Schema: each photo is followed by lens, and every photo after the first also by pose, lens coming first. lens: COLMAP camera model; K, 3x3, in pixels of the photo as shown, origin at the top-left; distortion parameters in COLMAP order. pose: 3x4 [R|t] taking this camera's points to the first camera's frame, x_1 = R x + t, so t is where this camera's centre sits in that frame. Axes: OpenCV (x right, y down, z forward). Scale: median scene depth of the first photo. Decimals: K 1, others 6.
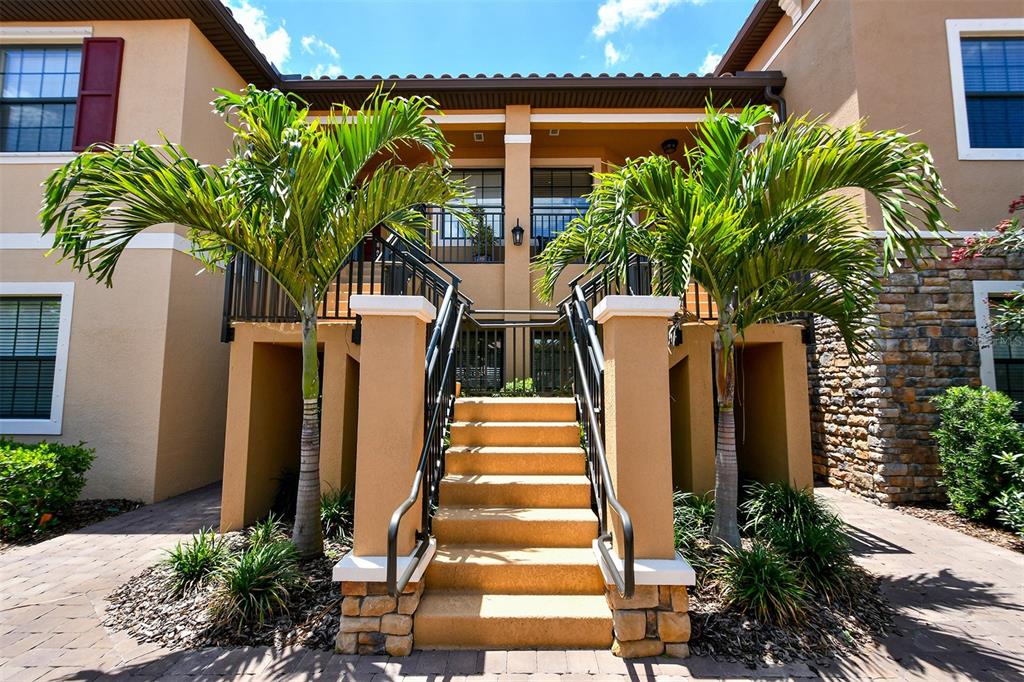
lens RADIAL K [[448.5, 0, 514.0], [0, 448.5, 344.3], [0, 0, 1]] dist [-0.000325, -0.000296]
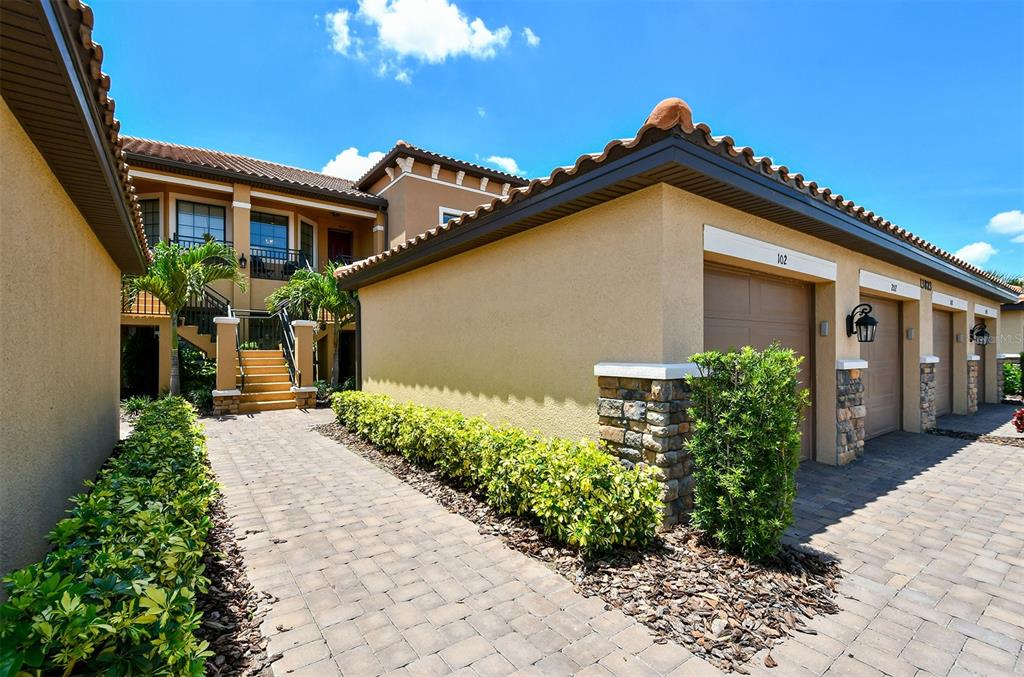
lens RADIAL K [[448.5, 0, 514.0], [0, 448.5, 341.8], [0, 0, 1]] dist [-0.000325, -0.000296]
pose [[0.789261, -0.001065, 0.614057, -0.427425], [-0.051256, 0.996394, 0.067608, -0.181986], [-0.611915, -0.084835, 0.786361, -2.001425]]
